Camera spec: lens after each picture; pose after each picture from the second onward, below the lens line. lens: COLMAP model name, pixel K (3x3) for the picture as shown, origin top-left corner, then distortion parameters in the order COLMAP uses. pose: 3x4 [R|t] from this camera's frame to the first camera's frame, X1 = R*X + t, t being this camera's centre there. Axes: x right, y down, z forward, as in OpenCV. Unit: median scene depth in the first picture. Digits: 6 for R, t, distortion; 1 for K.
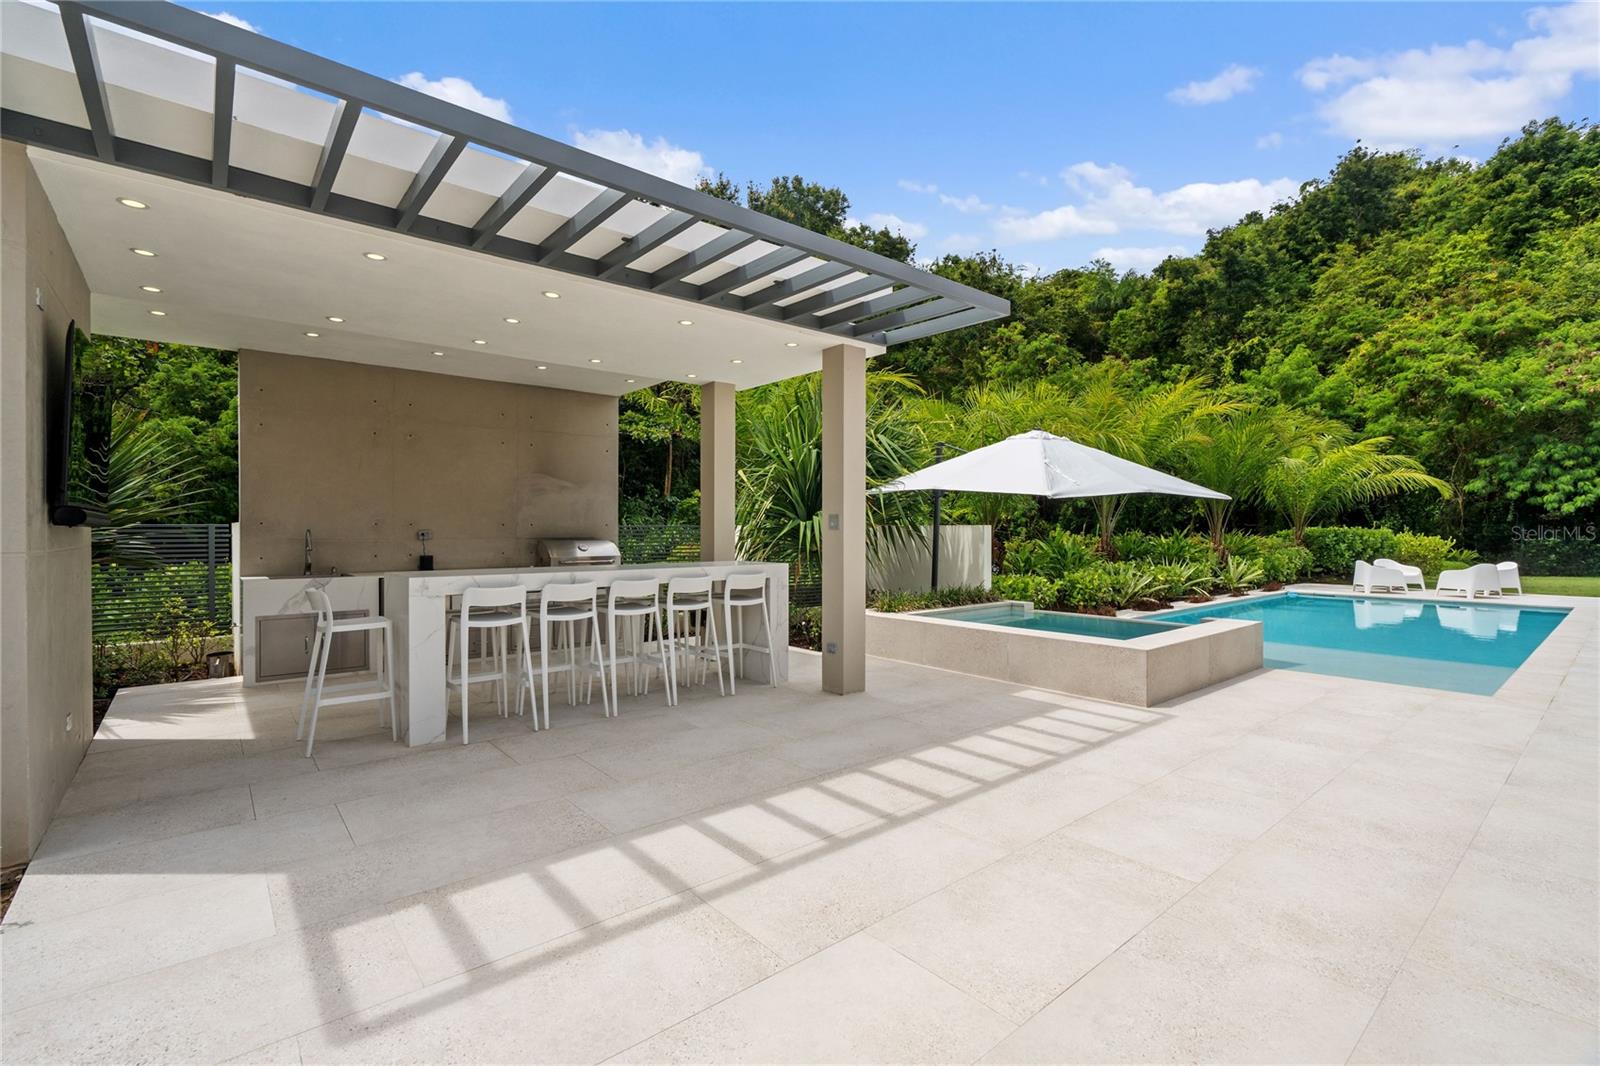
lens RADIAL K [[714.3, 0, 800.0], [0, 714.3, 533.0], [0, 0, 1]] dist [-0.001348, 0.000110]
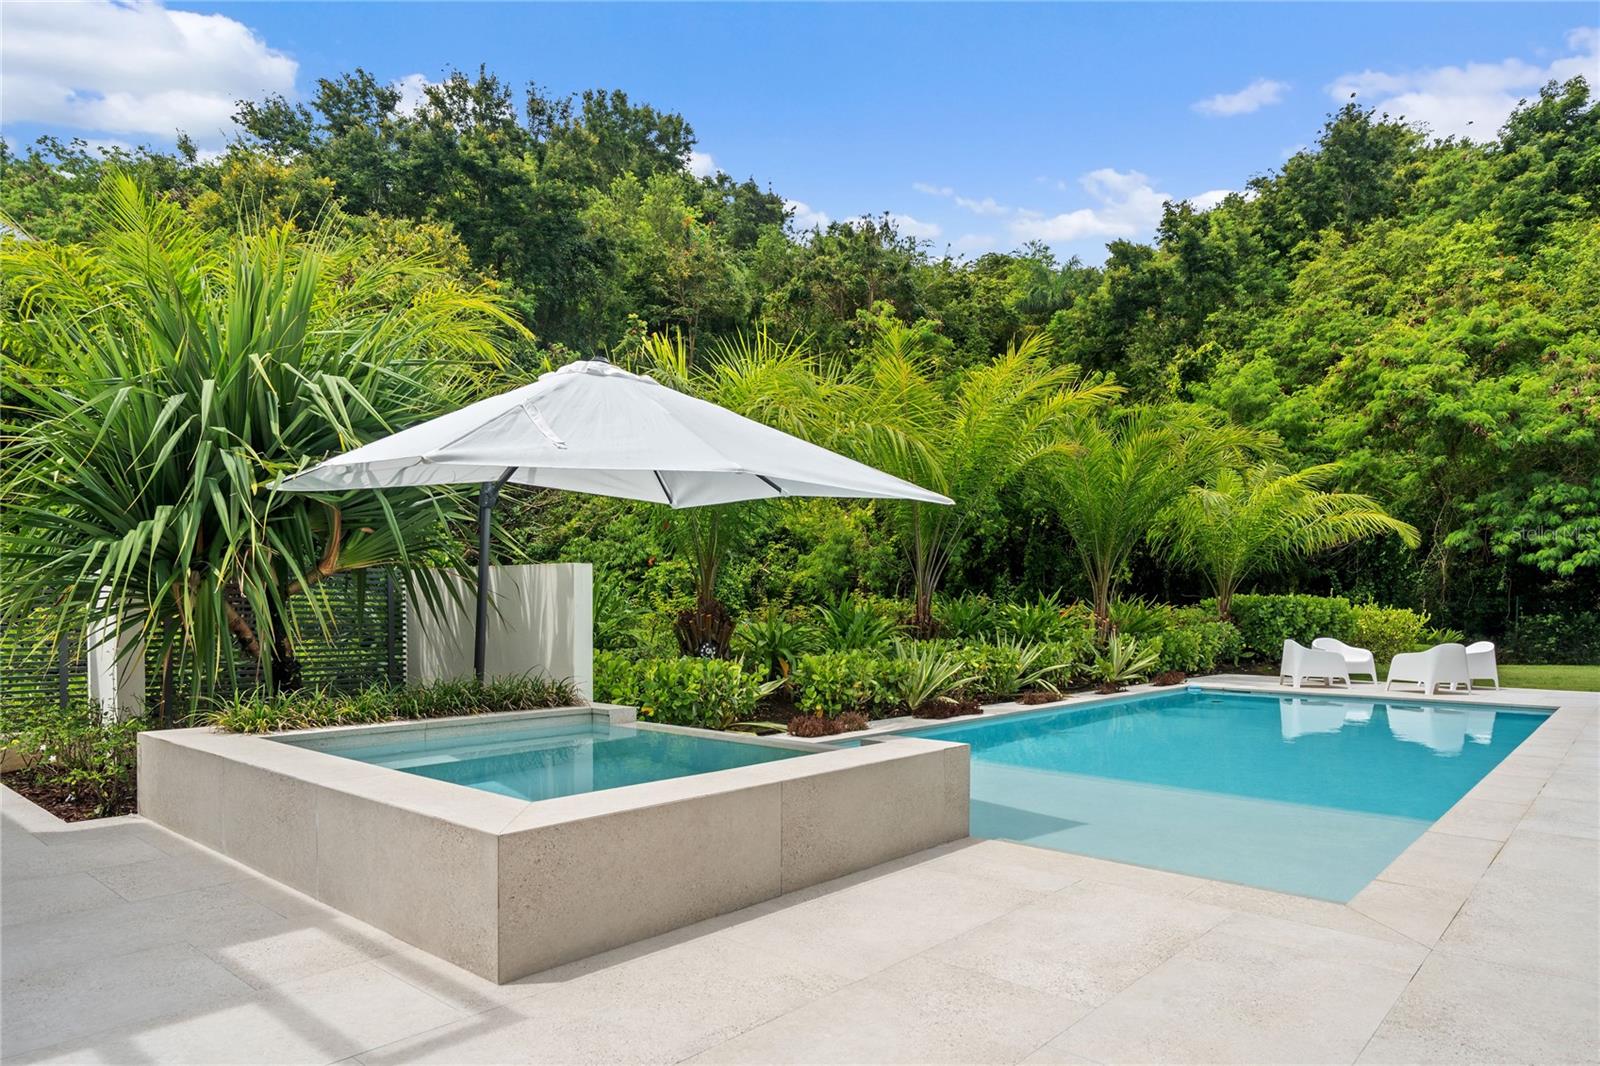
lens RADIAL K [[973.1, 0, 807.2], [0, 973.1, 639.3], [0, 0, 1]] dist [0.003854, 0.004493]
pose [[0.988425, 0.001237, 0.151704, 0.198549], [-0.005475, 0.999606, 0.027520, 0.015764], [-0.151611, -0.028032, 0.988043, 0.162946]]
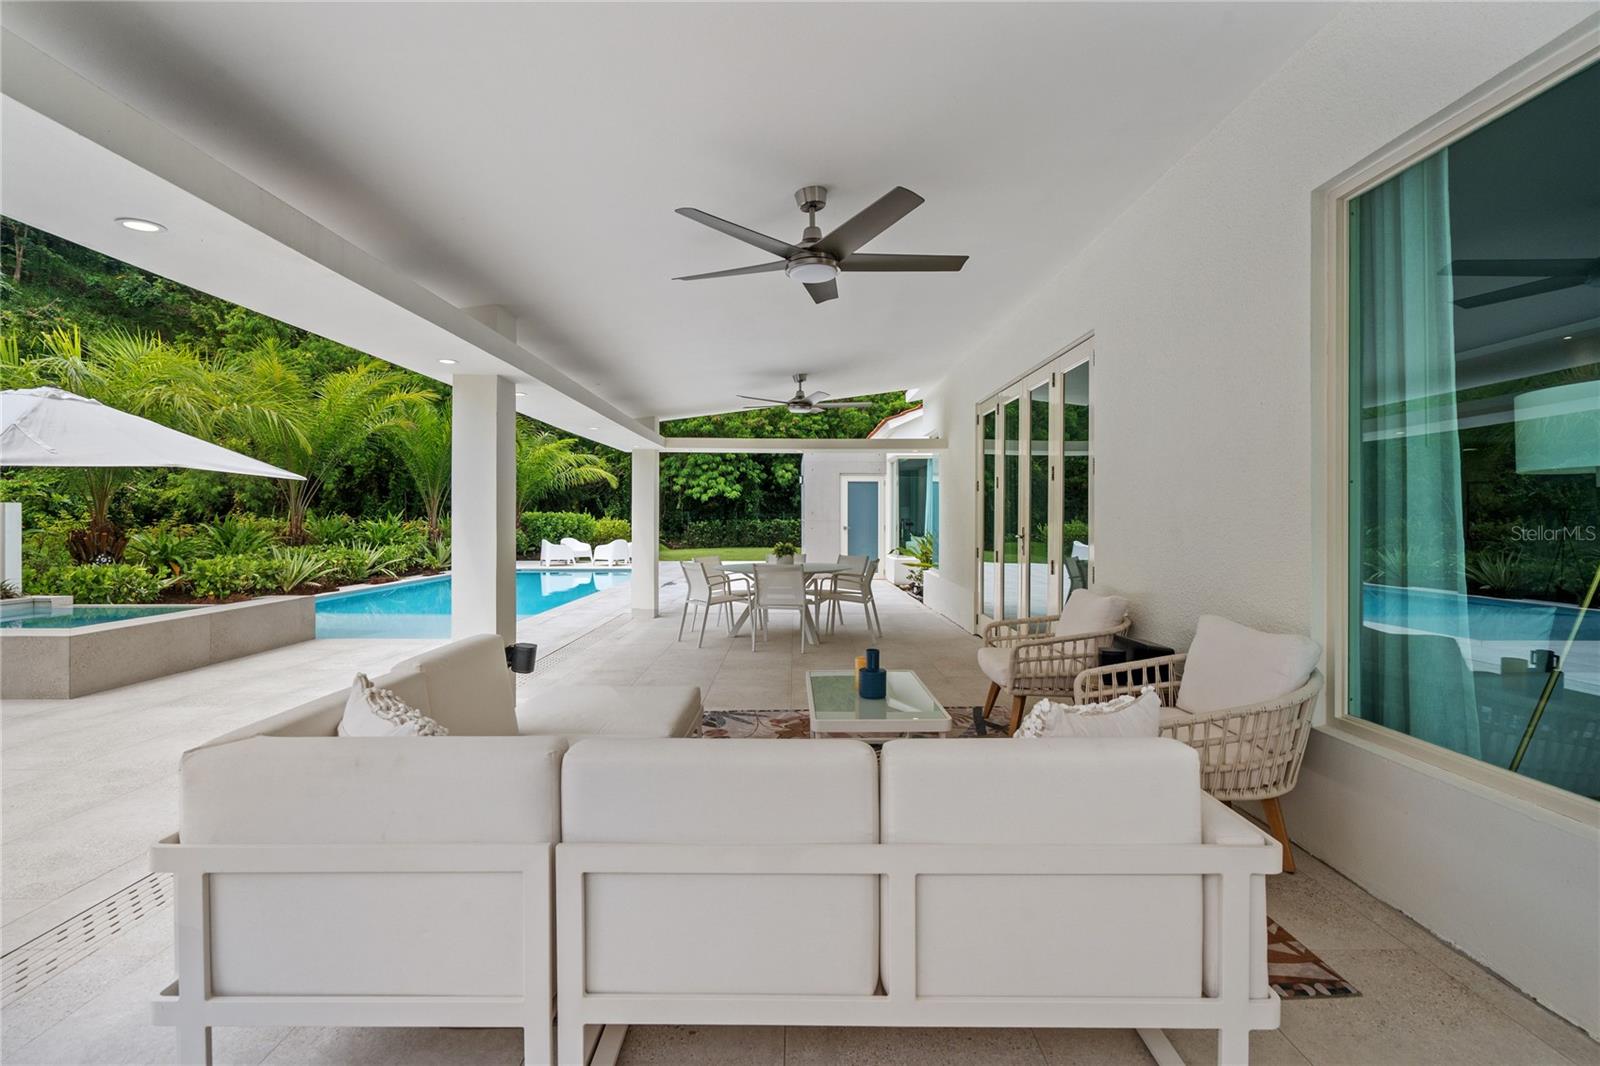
lens RADIAL K [[726.8, 0, 795.7], [0, 726.8, 516.7], [0, 0, 1]] dist [-0.002096, -0.000152]
pose [[0.647325, 0.000804, 0.762214, 0.132567], [0.003168, 0.999988, -0.003745, 0.006520], [-0.762208, 0.004839, 0.647315, -0.105647]]
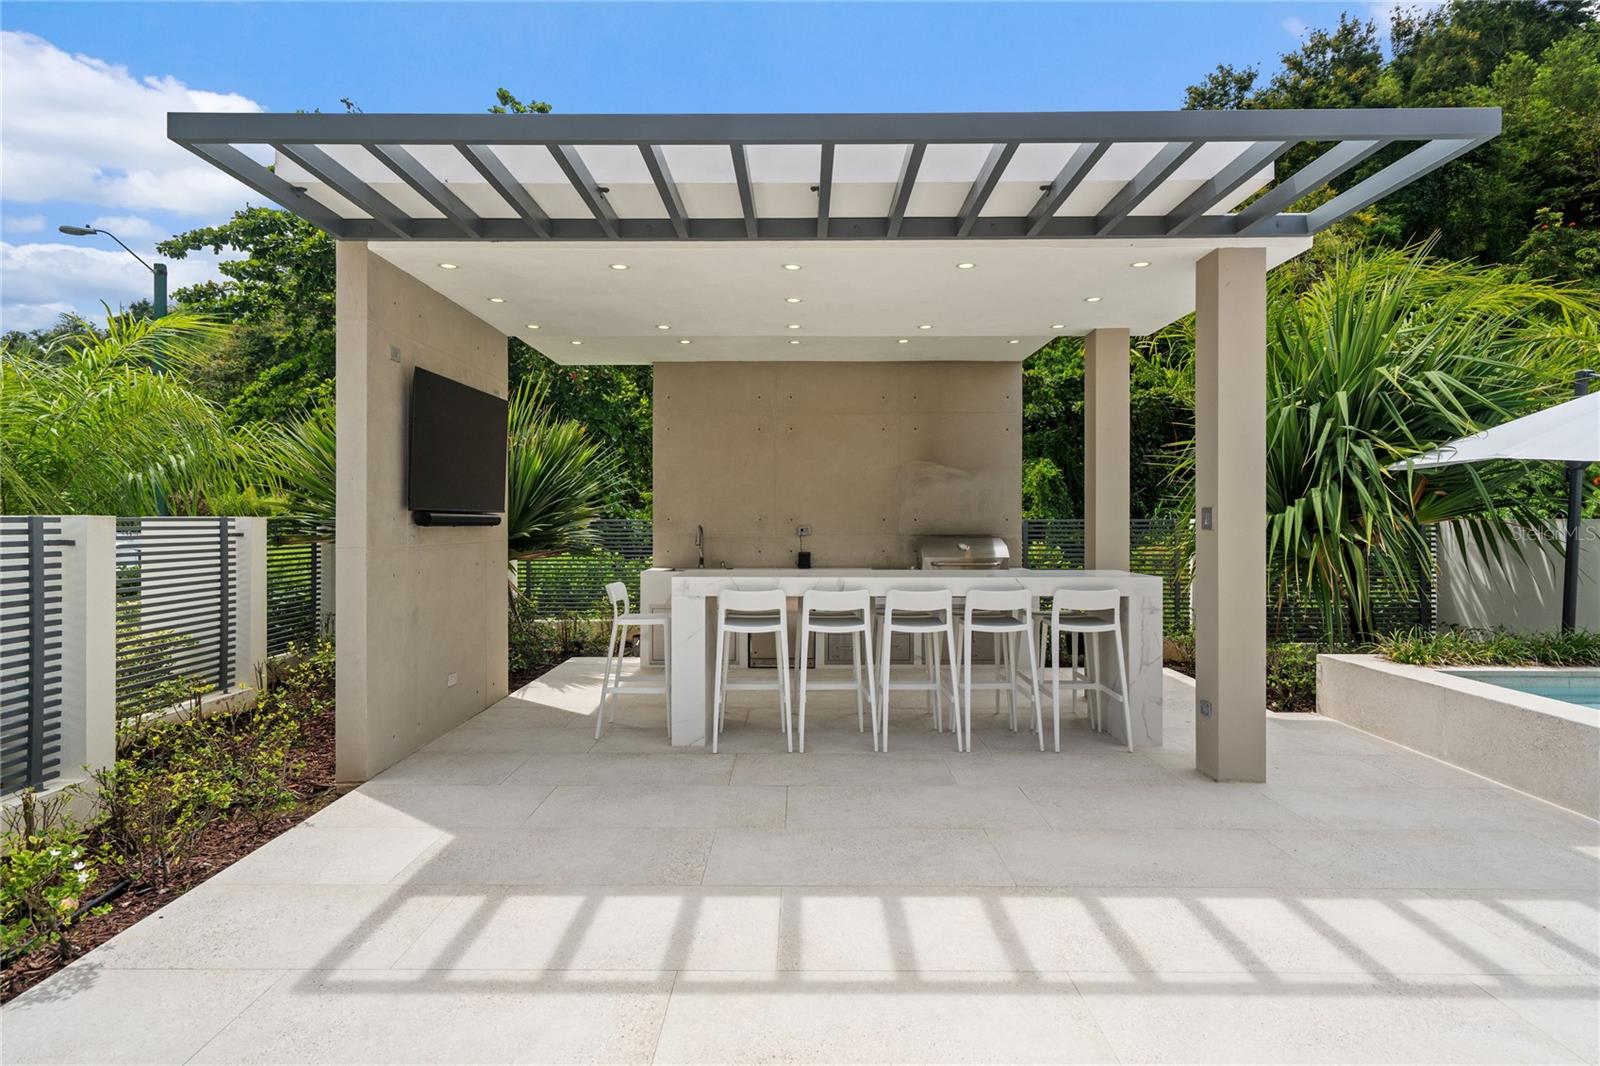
lens RADIAL K [[850.3, 0, 800.0], [0, 850.3, 519.4], [0, 0, 1]] dist [0.004454, 0.001469]
pose [[0.761631, -0.000916, -0.648010, 0.102180], [-0.002328, 0.999989, -0.004149, -0.003786], [0.648007, 0.004668, 0.761620, 0.057692]]
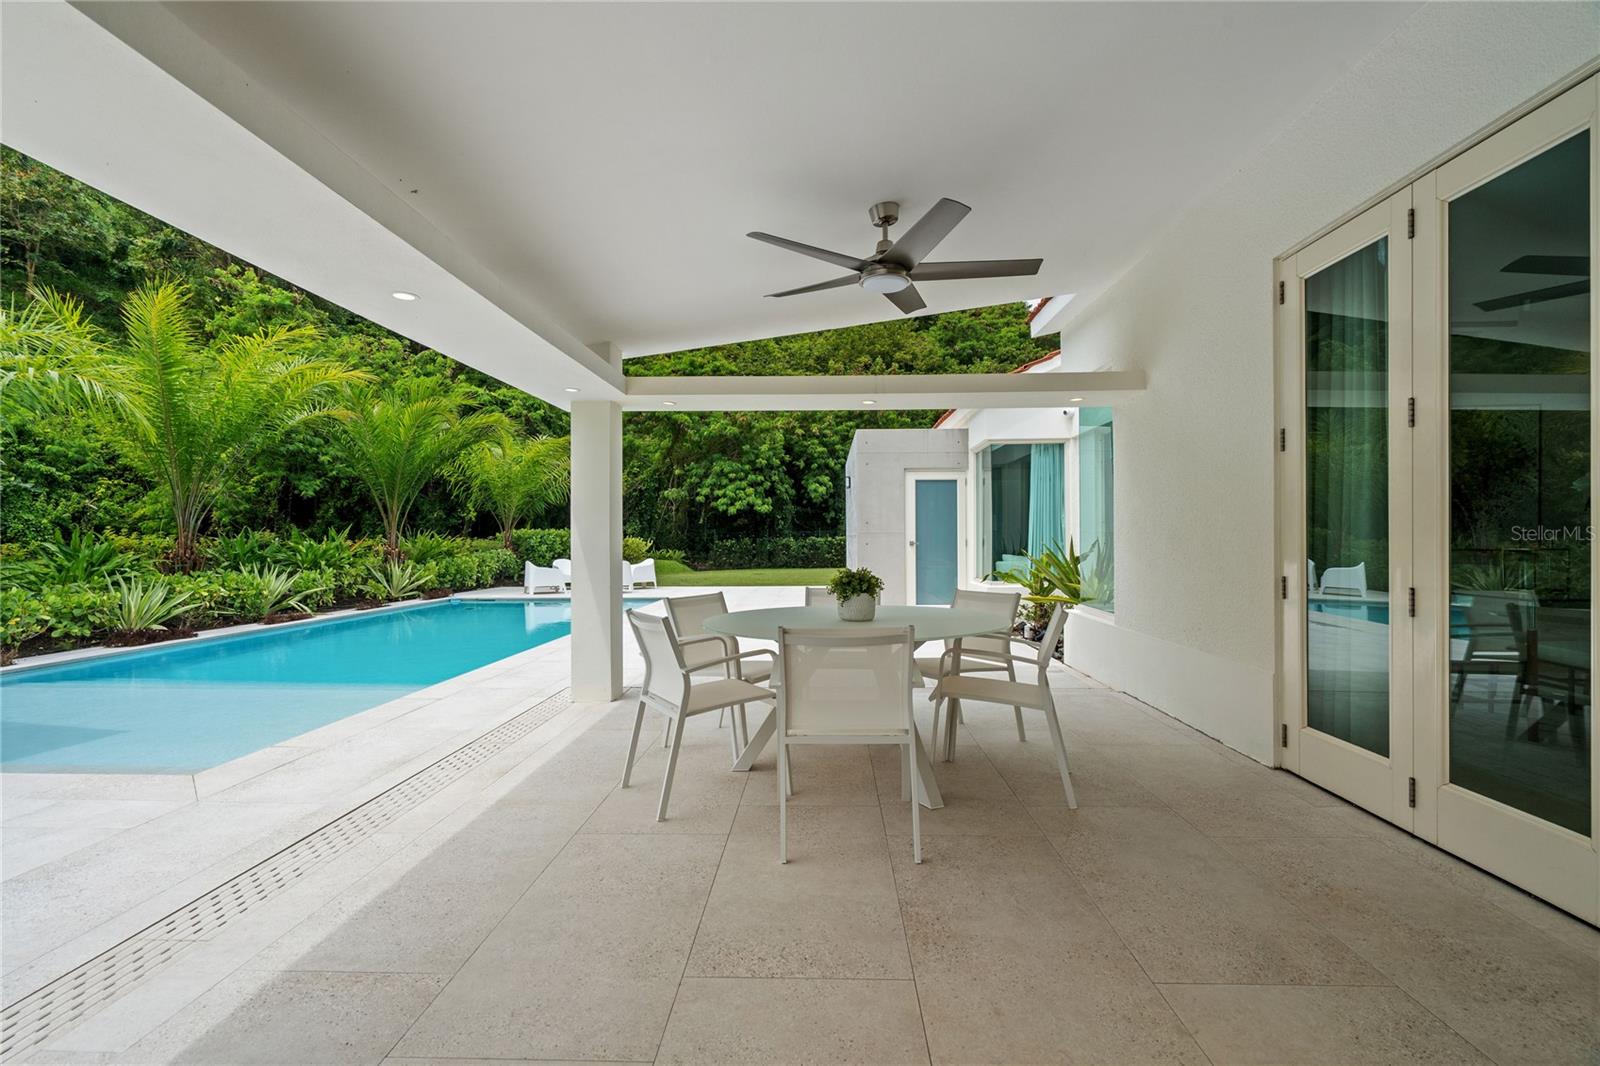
lens RADIAL K [[714.3, 0, 800.0], [0, 714.3, 533.0], [0, 0, 1]] dist [-0.001348, 0.000110]
pose [[0.676568, 0.000060, 0.736380, 0.326354], [0.009999, 0.999907, -0.009268, 0.013366], [-0.736312, 0.013634, 0.676505, 0.080087]]
